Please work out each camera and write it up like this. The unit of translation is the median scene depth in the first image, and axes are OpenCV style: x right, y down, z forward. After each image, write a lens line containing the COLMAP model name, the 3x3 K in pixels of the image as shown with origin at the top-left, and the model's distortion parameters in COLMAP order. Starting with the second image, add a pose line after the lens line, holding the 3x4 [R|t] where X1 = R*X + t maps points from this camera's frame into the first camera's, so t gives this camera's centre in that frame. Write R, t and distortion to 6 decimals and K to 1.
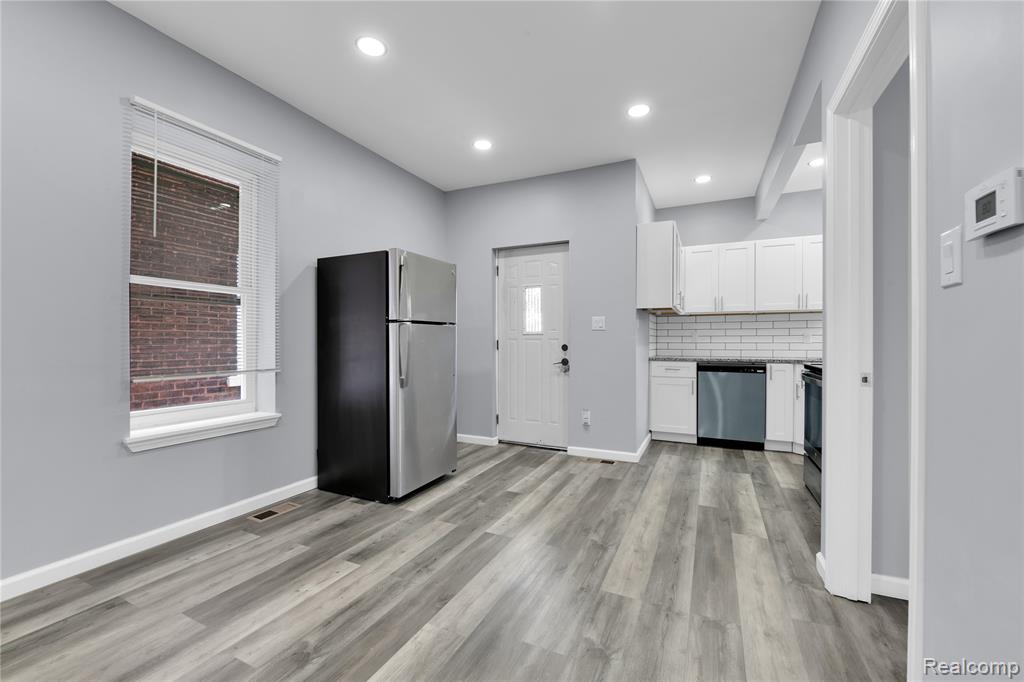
lens RADIAL K [[412.0, 0, 510.8], [0, 412.0, 337.8], [0, 0, 1]] dist [0.000456, -0.000039]
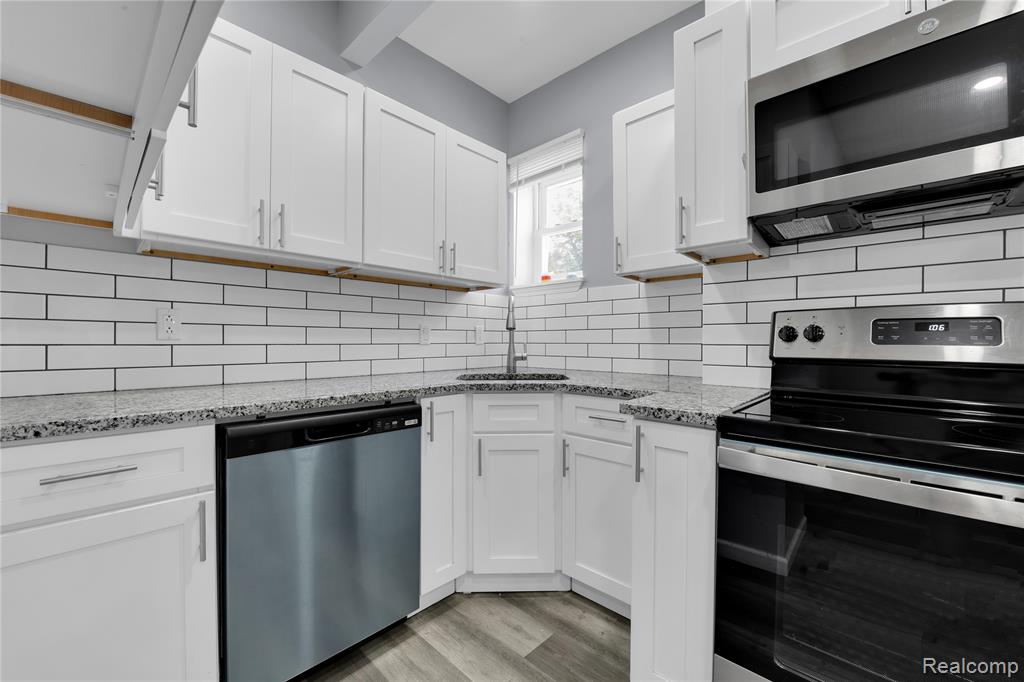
lens RADIAL K [[412.0, 0, 509.7], [0, 412.0, 332.4], [0, 0, 1]] dist [0.000456, -0.000039]
pose [[0.312505, 0.020785, 0.949689, 0.271075], [-0.004687, 0.999782, -0.020339, 0.008635], [-0.949904, 0.001905, 0.312535, 0.761717]]
